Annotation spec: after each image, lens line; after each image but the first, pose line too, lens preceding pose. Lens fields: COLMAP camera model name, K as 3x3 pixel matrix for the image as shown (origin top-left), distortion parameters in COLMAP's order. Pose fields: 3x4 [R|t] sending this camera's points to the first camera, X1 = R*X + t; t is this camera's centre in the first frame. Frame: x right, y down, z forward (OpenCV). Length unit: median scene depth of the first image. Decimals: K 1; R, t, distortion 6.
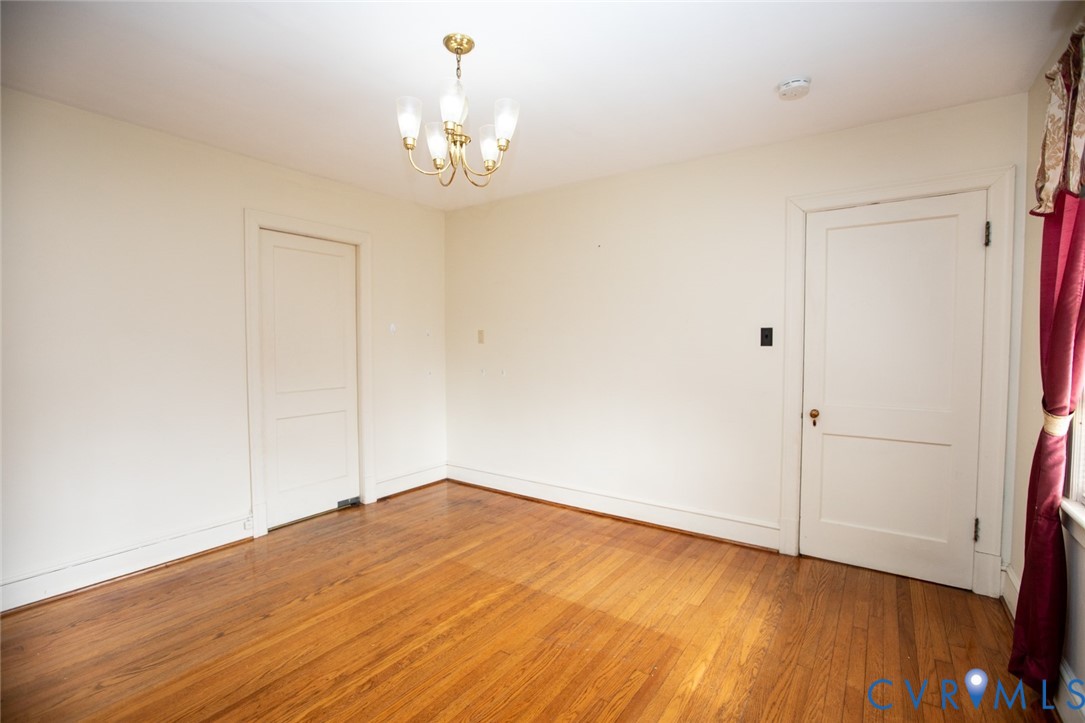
lens RADIAL K [[498.3, 0, 542.5], [0, 498.3, 361.5], [0, 0, 1]] dist [-0.055600, 0.020983]
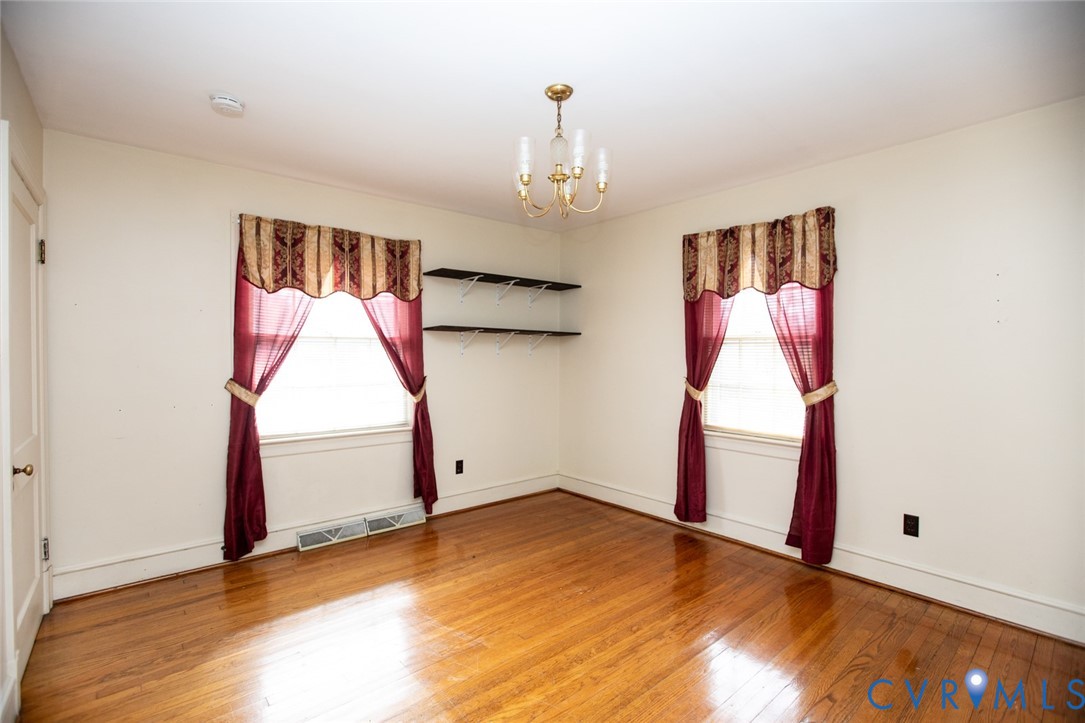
lens RADIAL K [[498.3, 0, 542.5], [0, 498.3, 361.5], [0, 0, 1]] dist [-0.055600, 0.020983]
pose [[-0.968879, -0.003580, 0.247508, -0.340582], [0.010414, 0.998421, 0.055206, -0.083092], [-0.247315, 0.056066, -0.967312, 1.745793]]
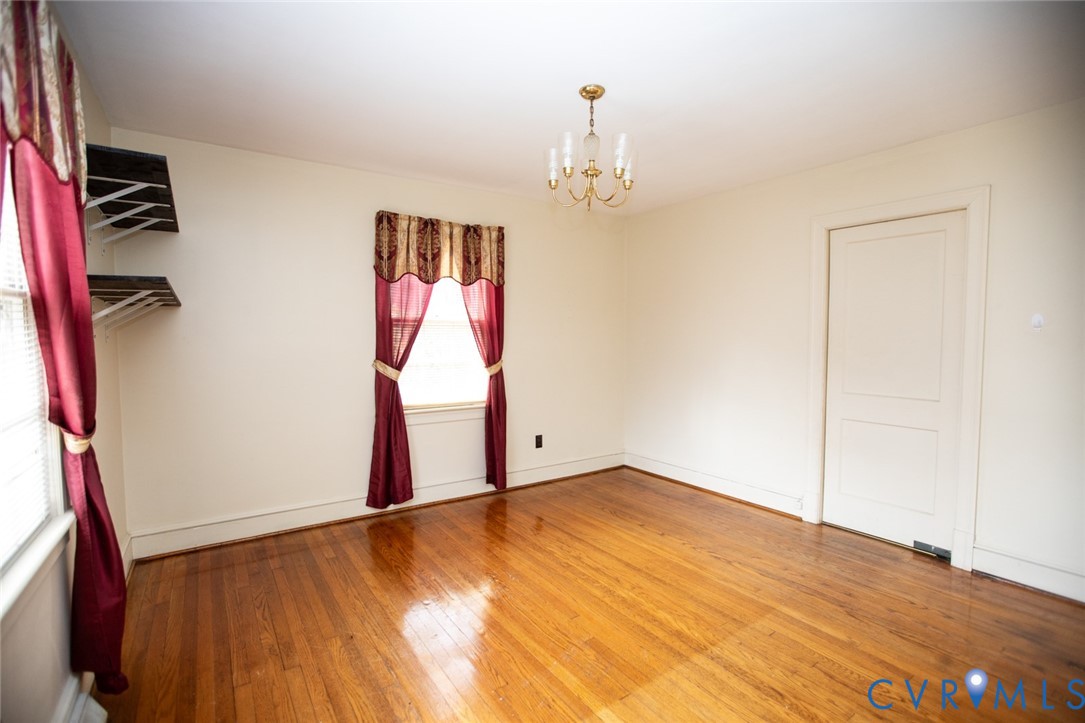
lens RADIAL K [[498.3, 0, 542.5], [0, 498.3, 361.5], [0, 0, 1]] dist [-0.055600, 0.020983]
pose [[-0.349508, 0.051597, -0.935512, 0.842534], [-0.039601, 0.996777, 0.069772, -0.061683], [0.936096, 0.061433, -0.346338, 1.102519]]
